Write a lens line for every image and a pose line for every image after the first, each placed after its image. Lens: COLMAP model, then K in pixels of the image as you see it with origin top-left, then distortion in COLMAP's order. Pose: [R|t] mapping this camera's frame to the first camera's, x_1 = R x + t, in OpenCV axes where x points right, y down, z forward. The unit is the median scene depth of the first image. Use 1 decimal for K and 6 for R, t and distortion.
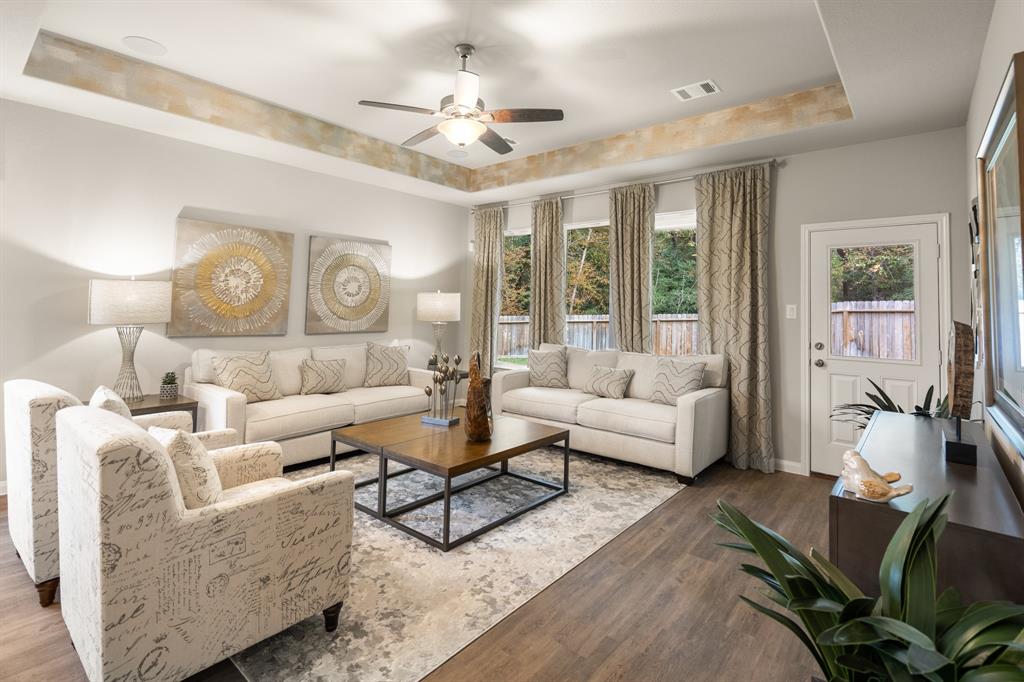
lens RADIAL K [[483.5, 0, 500.5], [0, 483.5, 286.8], [0, 0, 1]] dist [-0.003540, 0.000012]
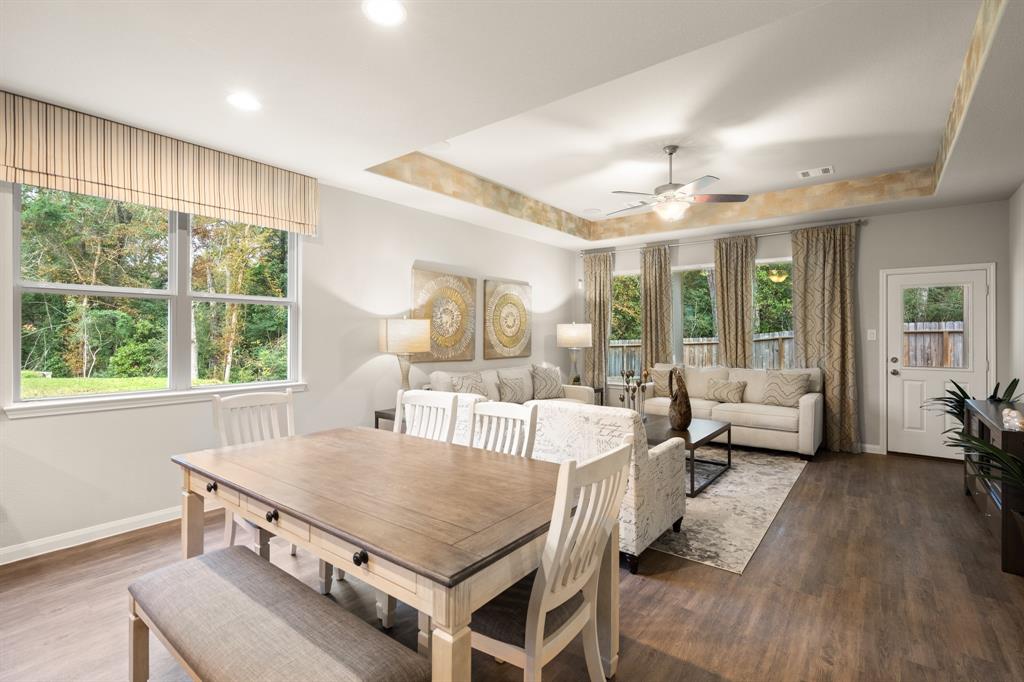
lens RADIAL K [[474.4, 0, 509.5], [0, 474.4, 332.3], [0, 0, 1]] dist [0.000245, 0.000430]
pose [[0.998729, -0.016072, 0.047771, -0.446414], [0.014225, 0.999148, 0.038751, -0.020058], [-0.048353, -0.038022, 0.998106, -0.256323]]
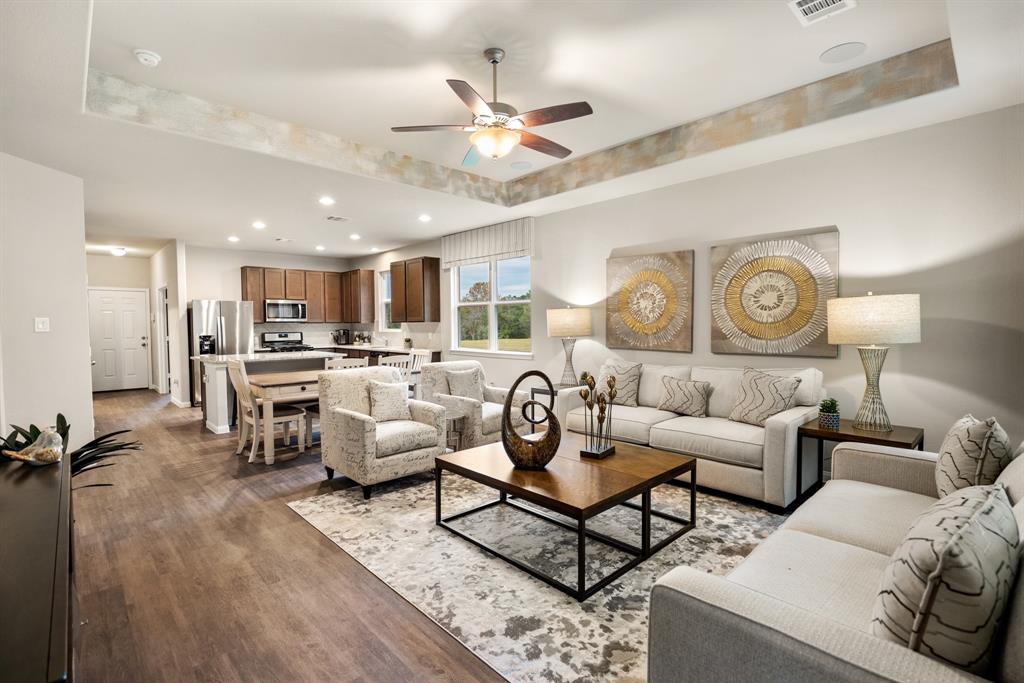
lens RADIAL K [[470.8, 0, 506.2], [0, 470.8, 339.8], [0, 0, 1]] dist [-0.001699, 0.001357]
pose [[-0.101913, 0.017665, -0.994636, 0.622629], [0.048999, 0.998718, 0.012717, 0.046300], [0.993586, -0.047440, -0.102648, 0.787255]]
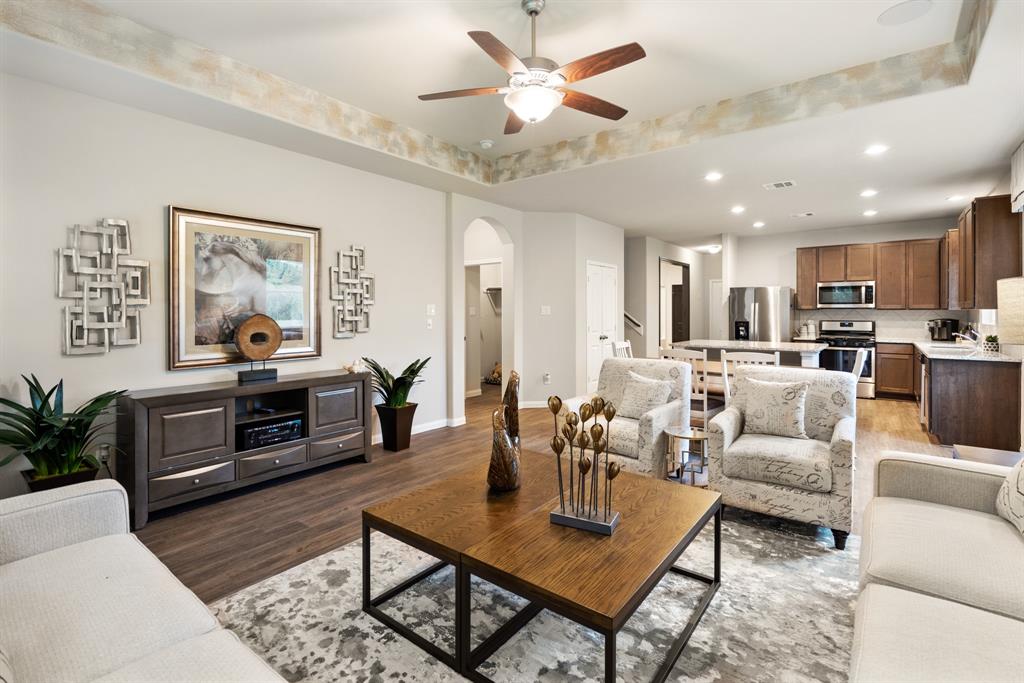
lens RADIAL K [[474.8, 0, 502.0], [0, 474.8, 312.5], [0, 0, 1]] dist [-0.003116, -0.000471]
pose [[-0.998881, -0.018006, -0.043735, -0.000820], [-0.016130, 0.998950, -0.042879, 0.057898], [0.044461, -0.042126, -0.998123, 1.299481]]
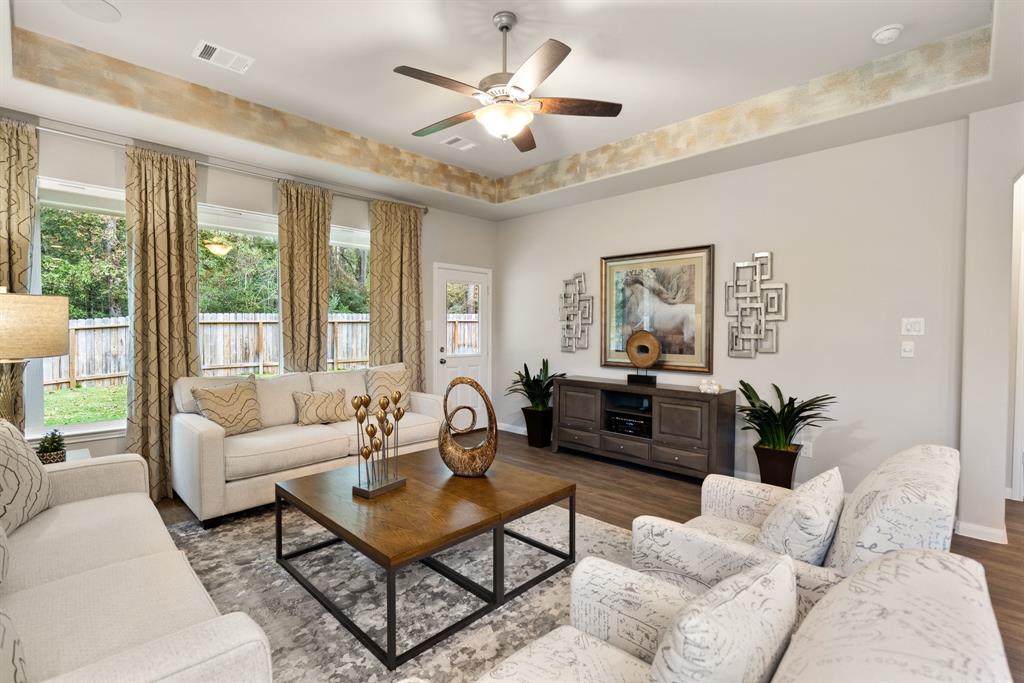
lens RADIAL K [[474.4, 0, 509.5], [0, 474.4, 332.8], [0, 0, 1]] dist [0.000245, 0.000430]
pose [[0.072219, -0.027724, 0.997003, -0.672871], [-0.048551, 0.998331, 0.031278, 0.018712], [-0.996206, -0.050665, 0.070753, 0.651210]]
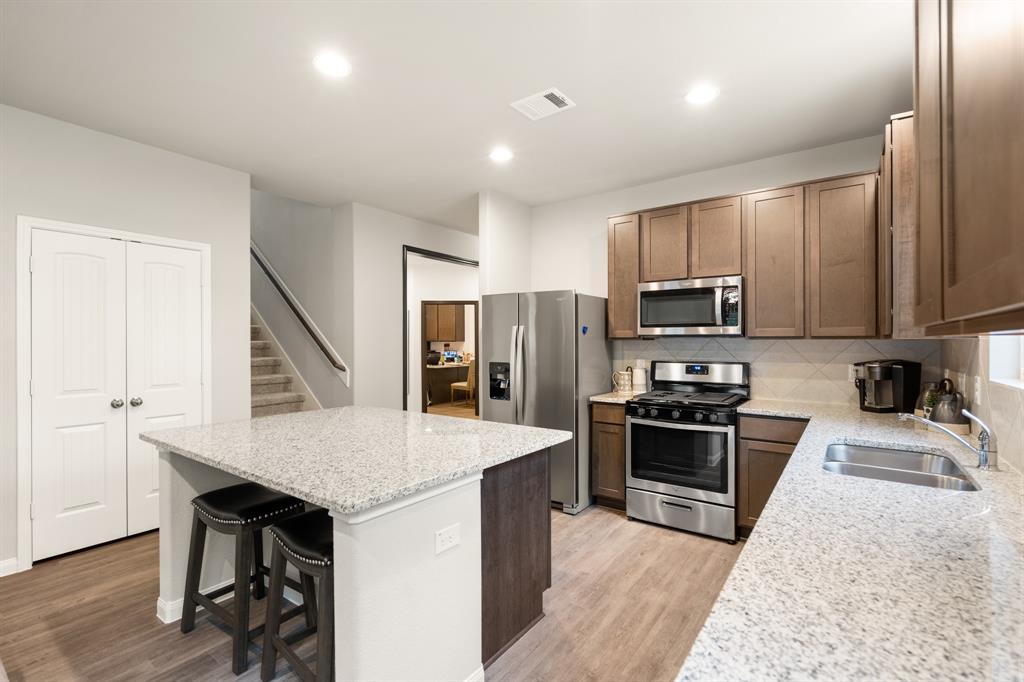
lens RADIAL K [[463.0, 0, 509.8], [0, 463.0, 341.3], [0, 0, 1]] dist [0.001725, 0.000535]
pose [[-0.996581, -0.015056, -0.081243, -0.961167], [-0.011469, 0.998946, -0.044439, -0.003975], [0.081826, -0.043355, -0.995703, 0.395485]]
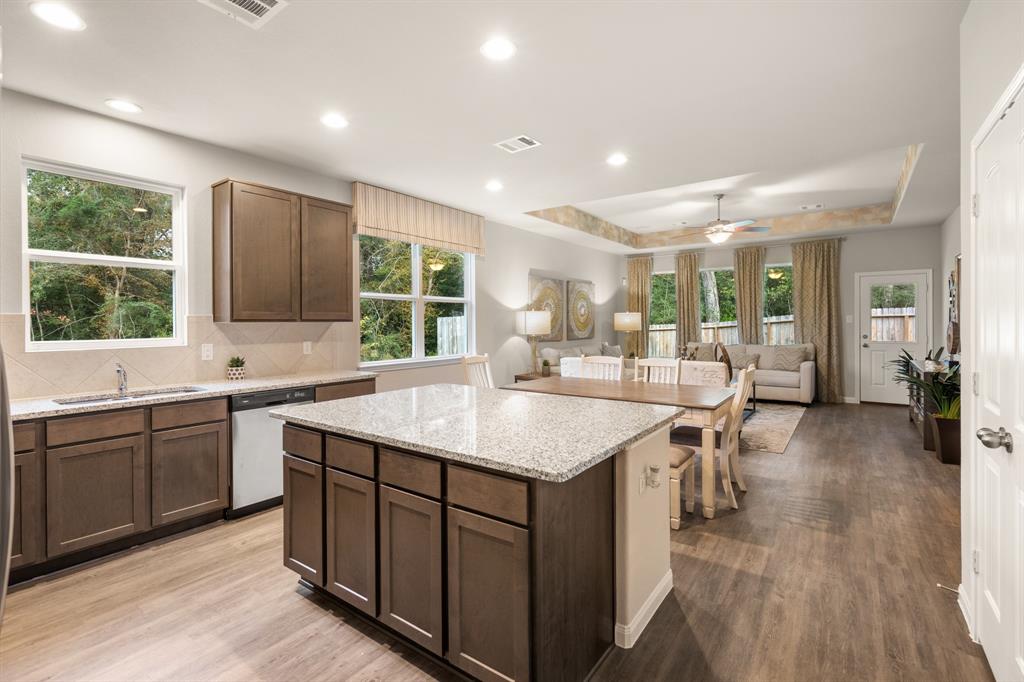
lens RADIAL K [[470.2, 0, 508.0], [0, 470.2, 324.1], [0, 0, 1]] dist [0.000893, 0.000265]
pose [[0.996421, -0.025907, 0.080456, -0.837196], [0.021968, 0.998535, 0.049459, -0.047299], [-0.081620, -0.047515, 0.995530, -0.690244]]
